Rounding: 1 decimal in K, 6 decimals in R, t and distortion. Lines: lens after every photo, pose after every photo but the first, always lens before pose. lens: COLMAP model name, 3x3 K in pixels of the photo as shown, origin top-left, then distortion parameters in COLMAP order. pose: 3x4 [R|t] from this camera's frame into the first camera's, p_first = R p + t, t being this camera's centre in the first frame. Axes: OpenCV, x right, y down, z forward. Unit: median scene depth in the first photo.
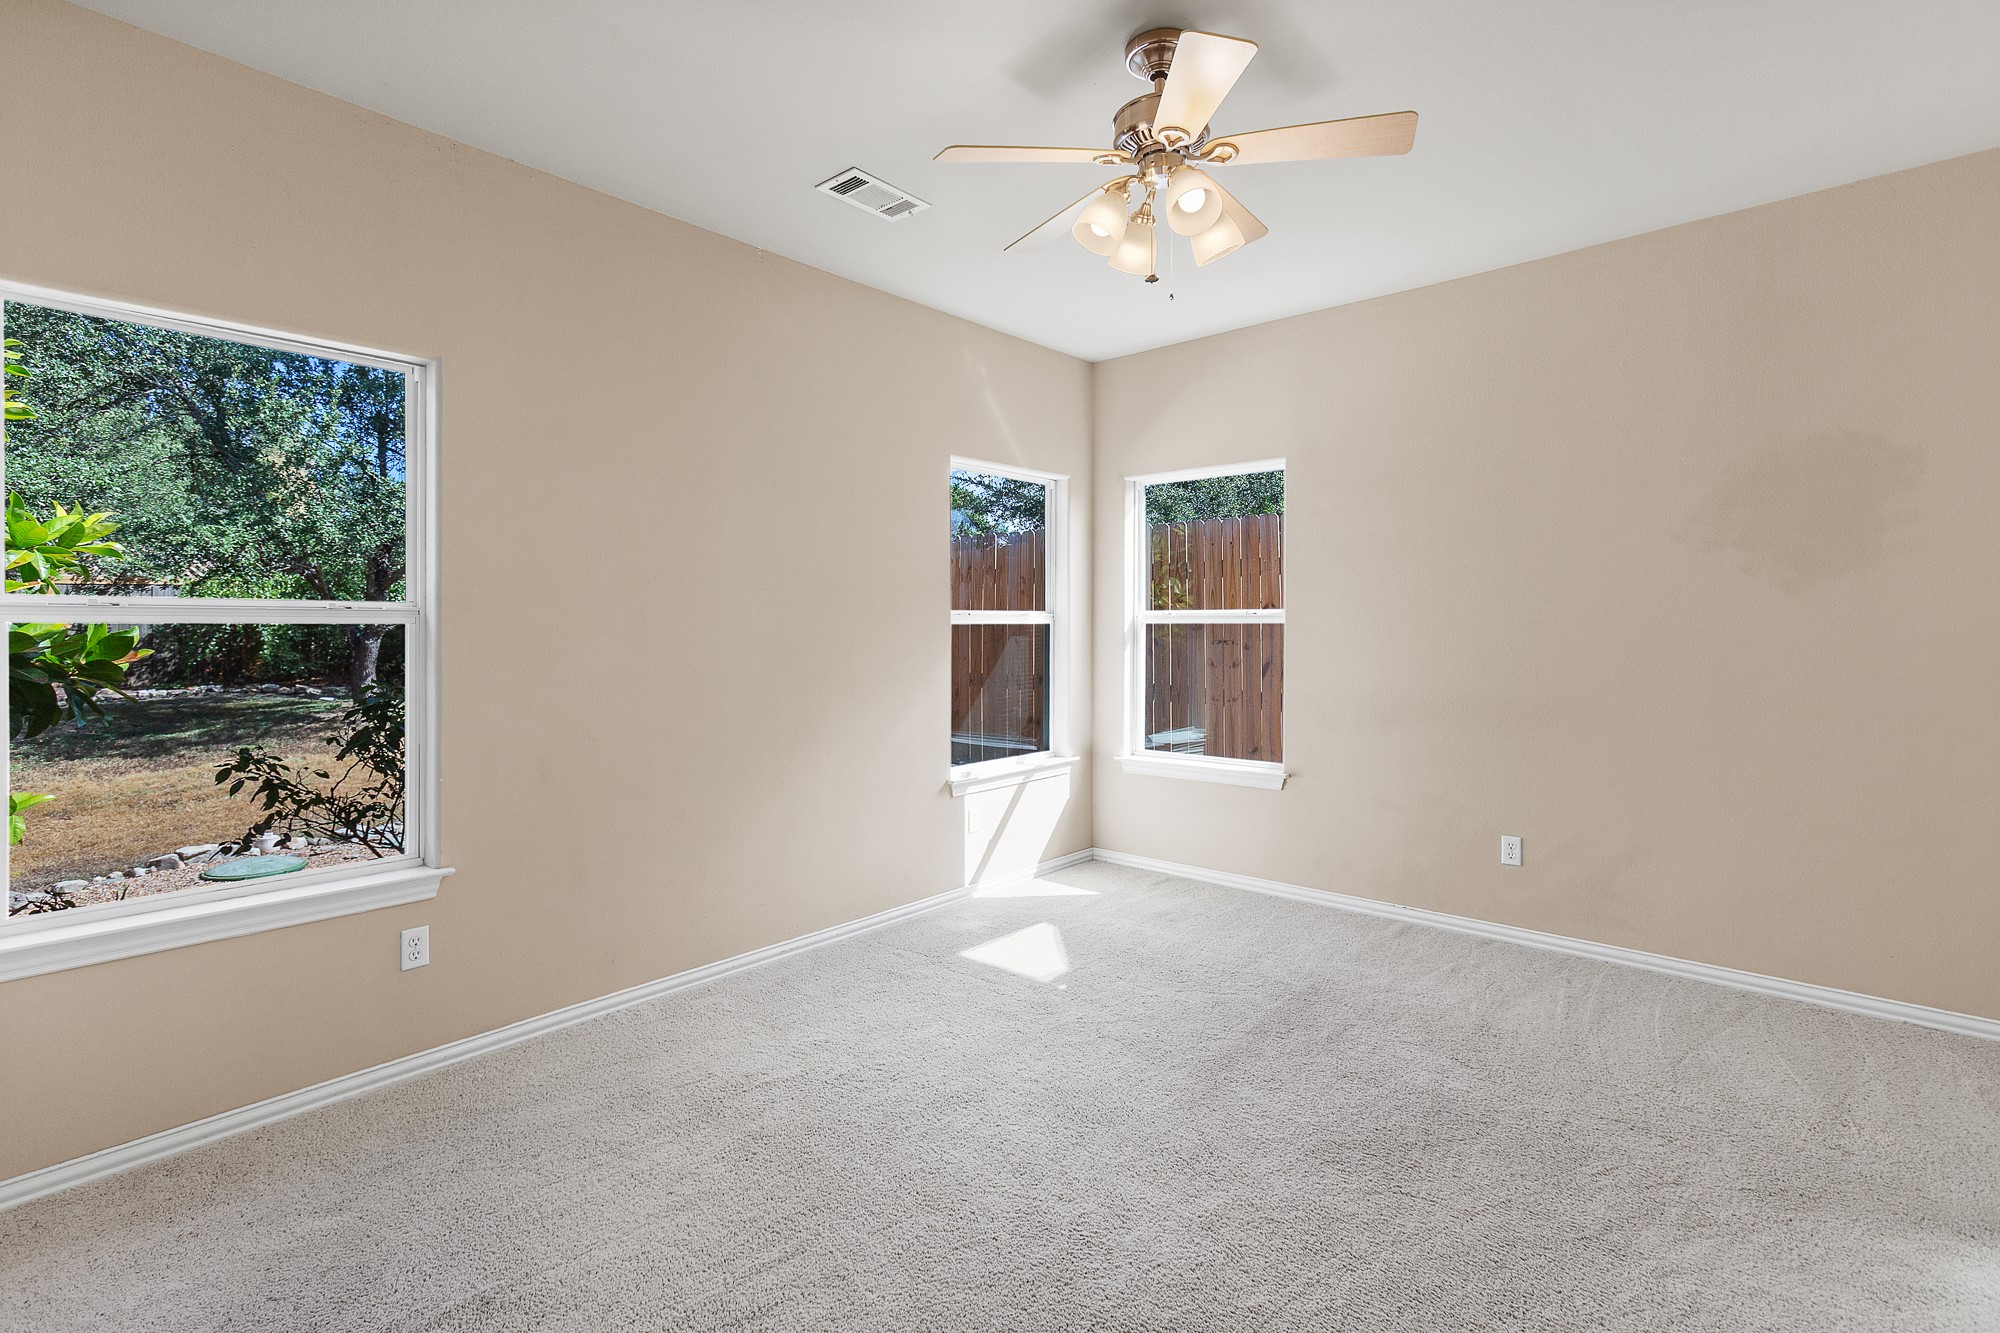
lens RADIAL K [[911.9, 0, 967.4], [0, 911.9, 646.8], [0, 0, 1]] dist [-0.001327, 0.006254]
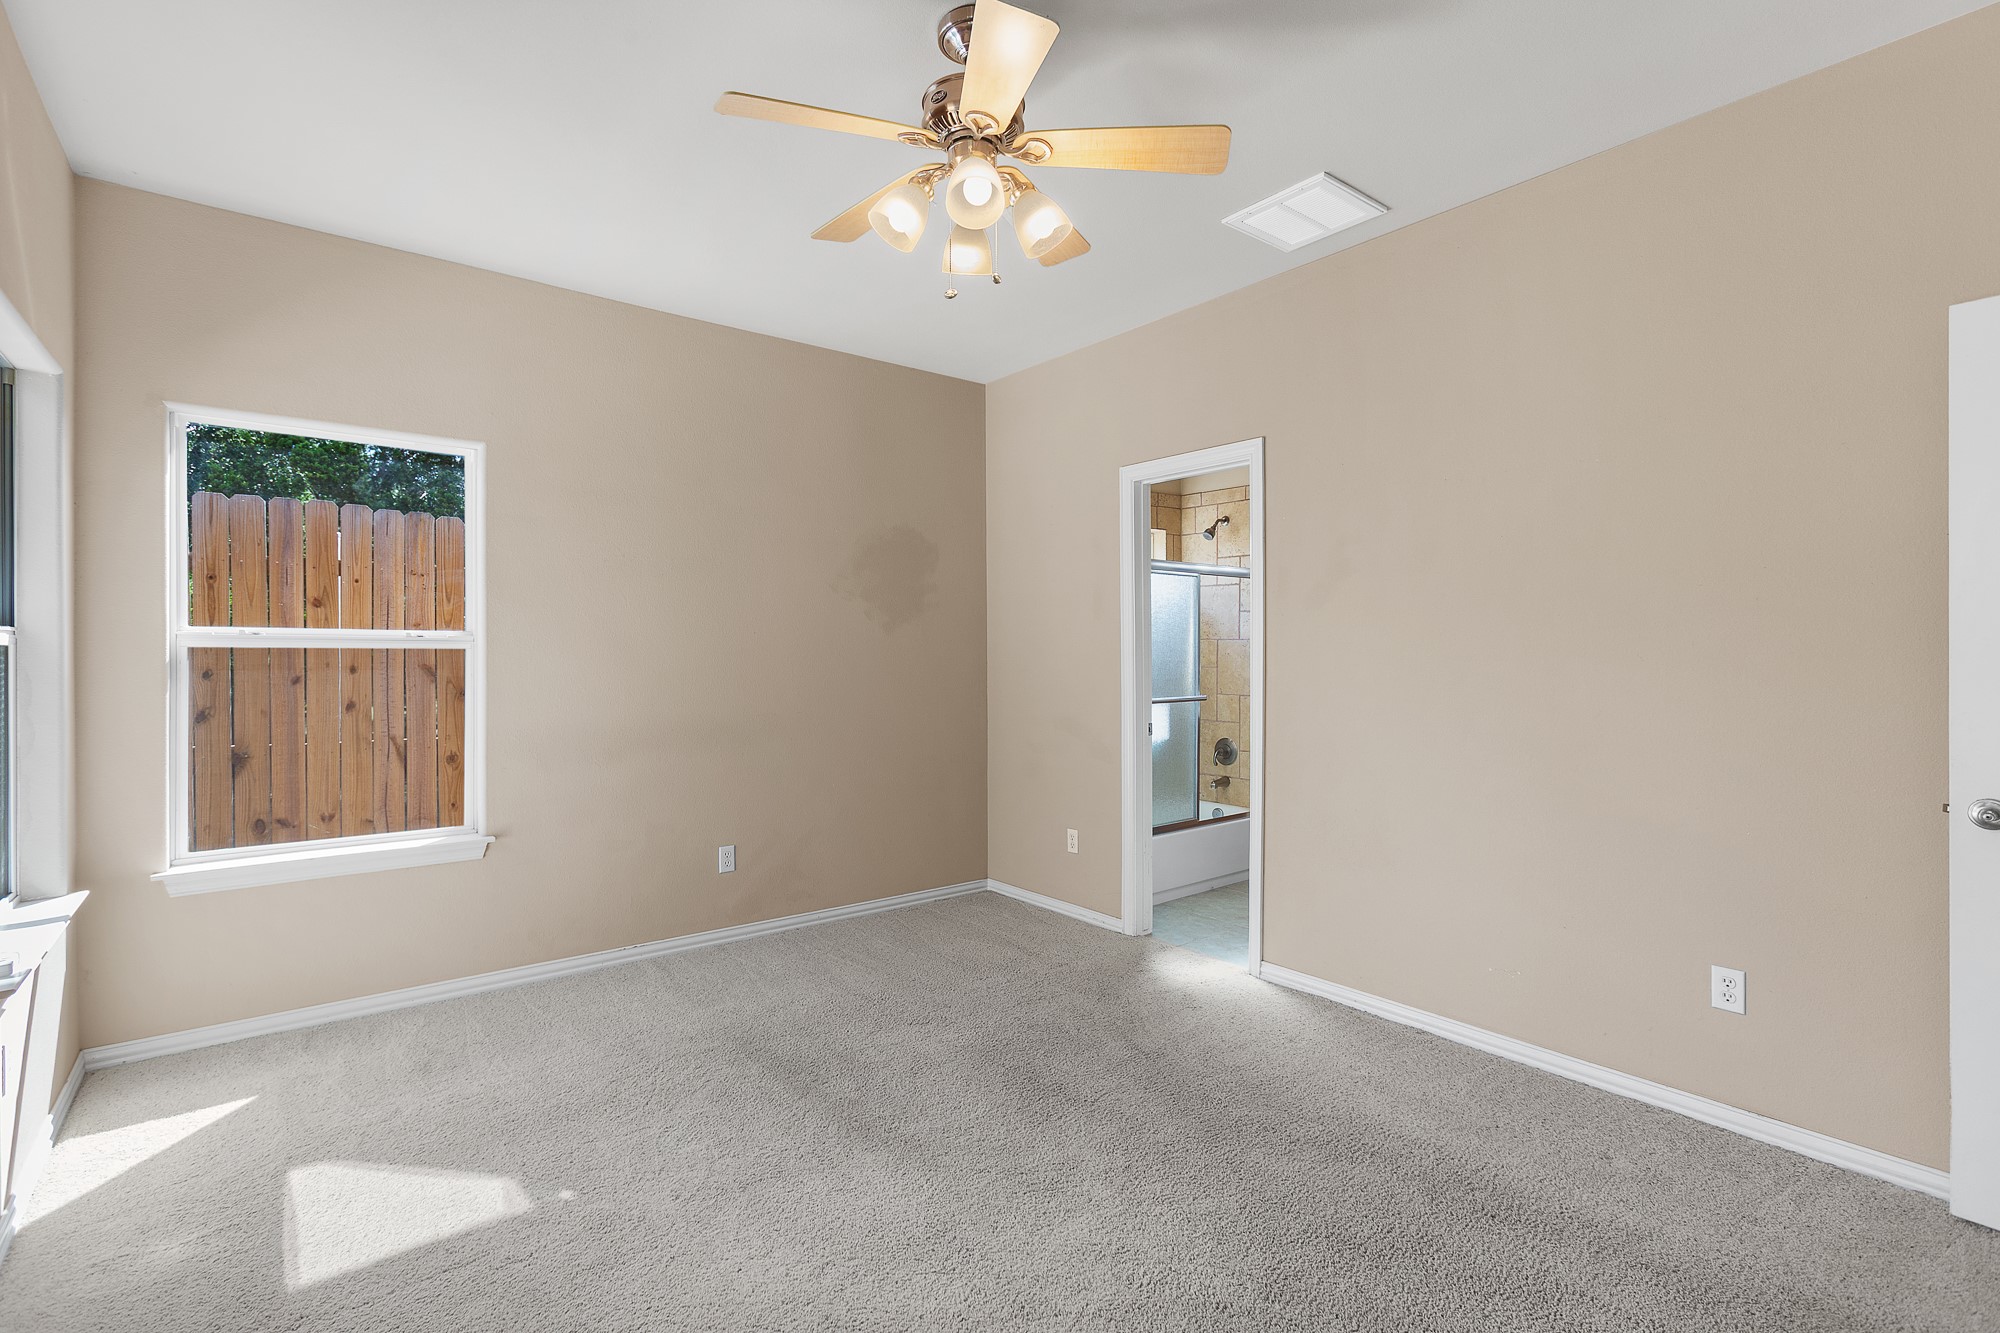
lens RADIAL K [[858.1, 0, 1057.1], [0, 858.1, 678.7], [0, 0, 1]] dist [-0.001019, 0.000064]
pose [[0.177728, -0.018252, 0.983910, -0.365456], [0.022606, 0.999640, 0.014460, 0.001183], [-0.983820, 0.019672, 0.178077, 0.449780]]
